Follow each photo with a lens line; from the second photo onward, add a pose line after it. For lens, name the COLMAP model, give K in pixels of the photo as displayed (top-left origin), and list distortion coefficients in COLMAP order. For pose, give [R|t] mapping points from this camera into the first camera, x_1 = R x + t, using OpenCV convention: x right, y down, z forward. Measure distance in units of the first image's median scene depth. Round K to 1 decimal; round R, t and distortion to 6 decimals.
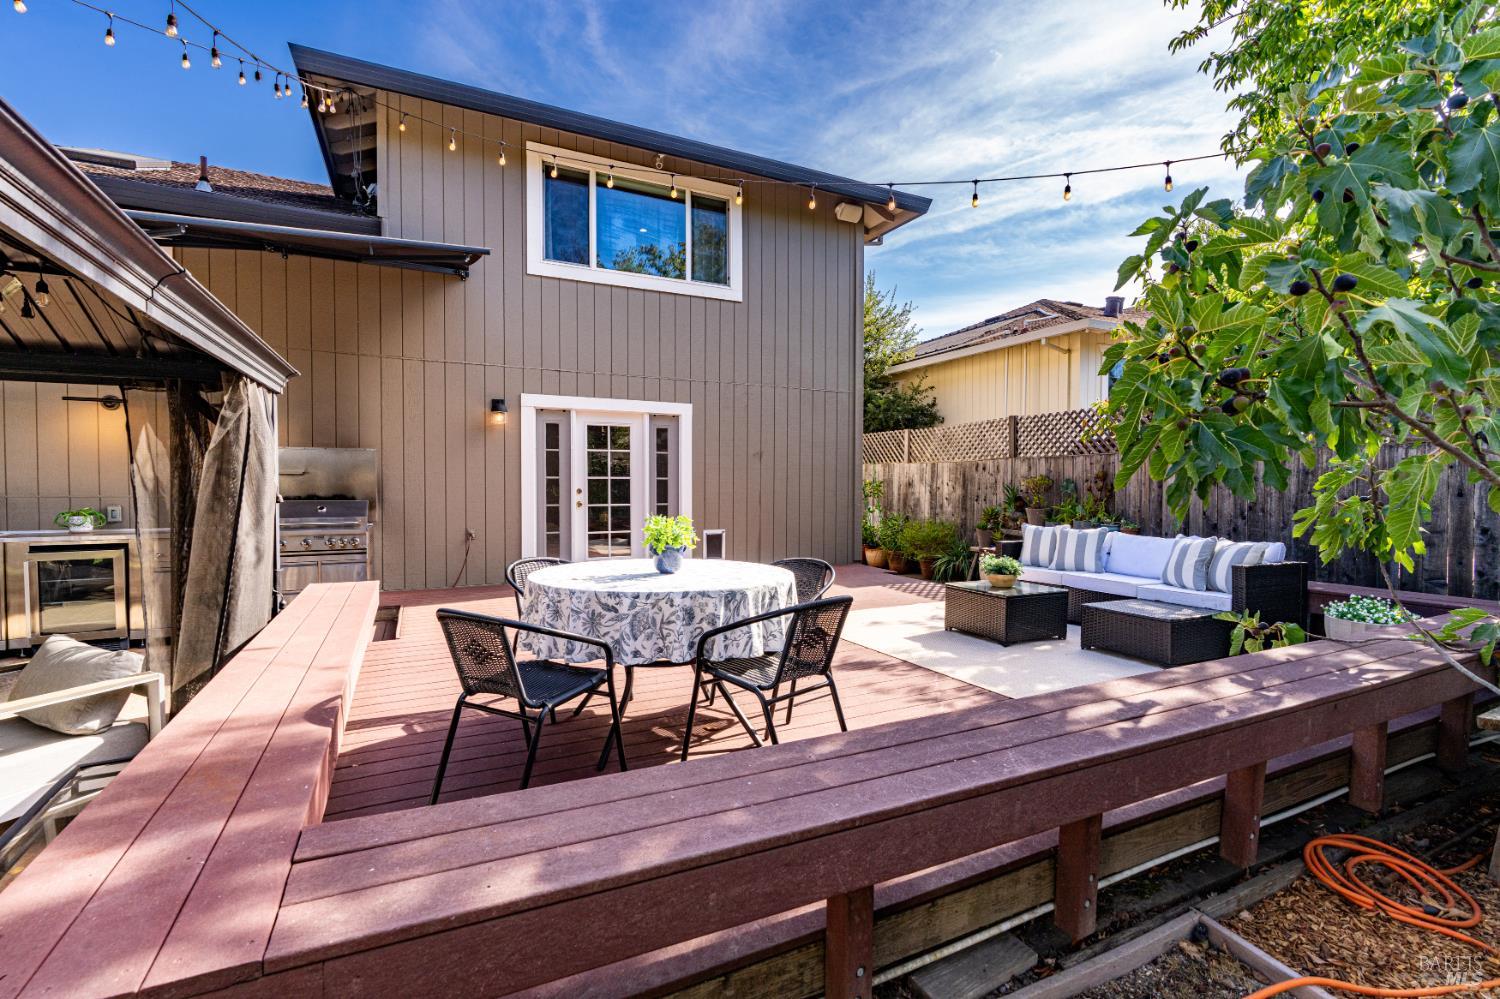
lens RADIAL K [[690.5, 0, 759.4], [0, 690.5, 501.4], [0, 0, 1]] dist [-0.004809, 0.000368]
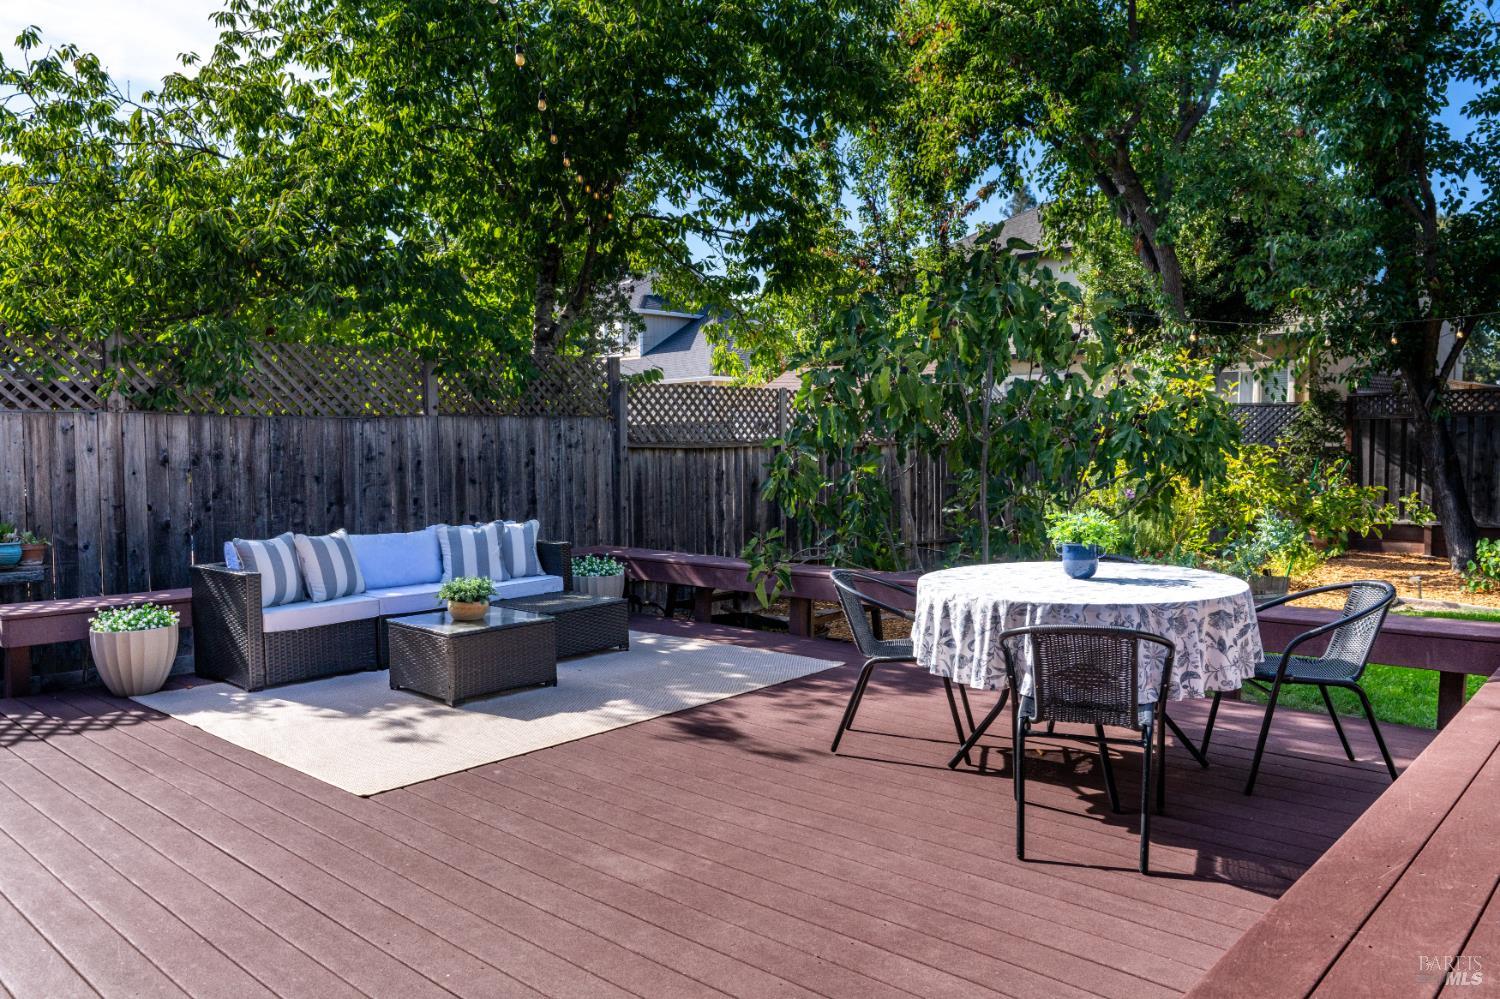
lens RADIAL K [[1074.8, 0, 751.4], [0, 1074.8, 499.3], [0, 0, 1]] dist [-0.002173, -0.000036]
pose [[-0.365537, -0.052146, 0.929335, -0.840699], [0.035804, 0.996903, 0.070020, -0.068391], [-0.930108, 0.058869, -0.362538, 1.293826]]
